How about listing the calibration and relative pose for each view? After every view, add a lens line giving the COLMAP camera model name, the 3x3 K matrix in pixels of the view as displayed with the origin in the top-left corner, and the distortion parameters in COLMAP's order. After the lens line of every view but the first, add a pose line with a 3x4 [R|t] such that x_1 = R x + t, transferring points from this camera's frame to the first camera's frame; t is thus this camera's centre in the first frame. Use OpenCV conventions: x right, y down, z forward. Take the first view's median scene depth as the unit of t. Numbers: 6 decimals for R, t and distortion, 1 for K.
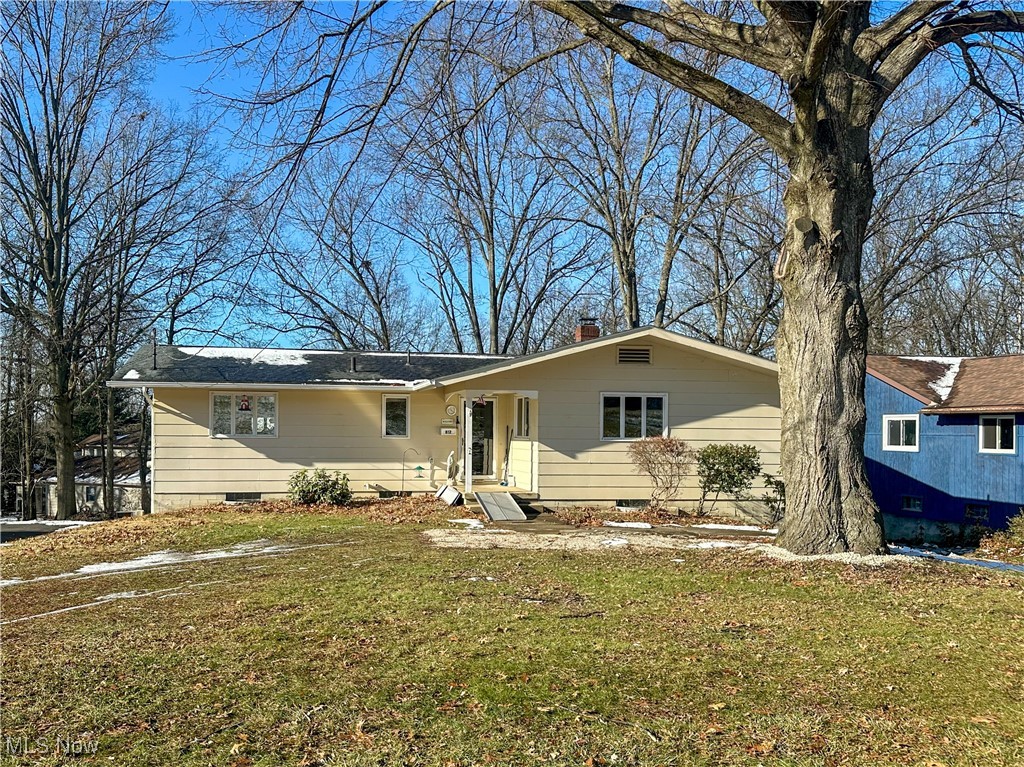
lens RADIAL K [[778.4, 0, 435.8], [0, 778.4, 391.4], [0, 0, 1]] dist [0.031896, -0.003278]
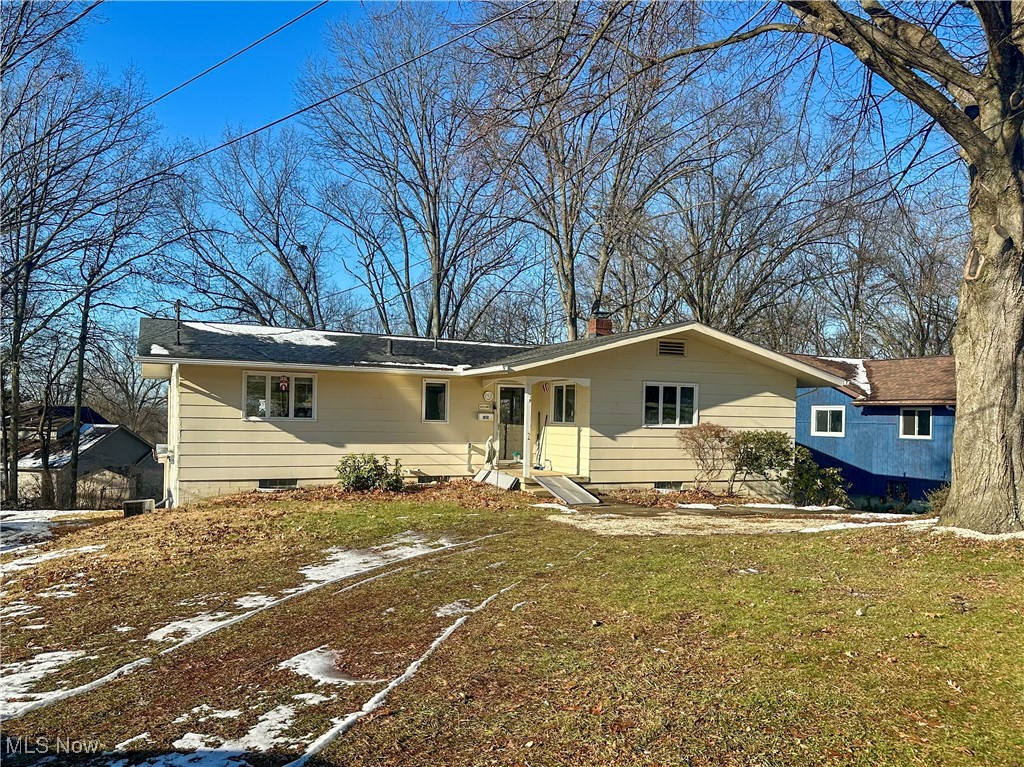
lens RADIAL K [[721.9, 0, 512.0], [0, 721.9, 383.5], [0, 0, 1]] dist [0.020028, -0.000089]
pose [[0.967325, 0.021905, 0.252591, -0.195992], [-0.023463, 0.999720, 0.003154, 0.004922], [-0.252451, -0.008978, 0.967568, 0.083801]]
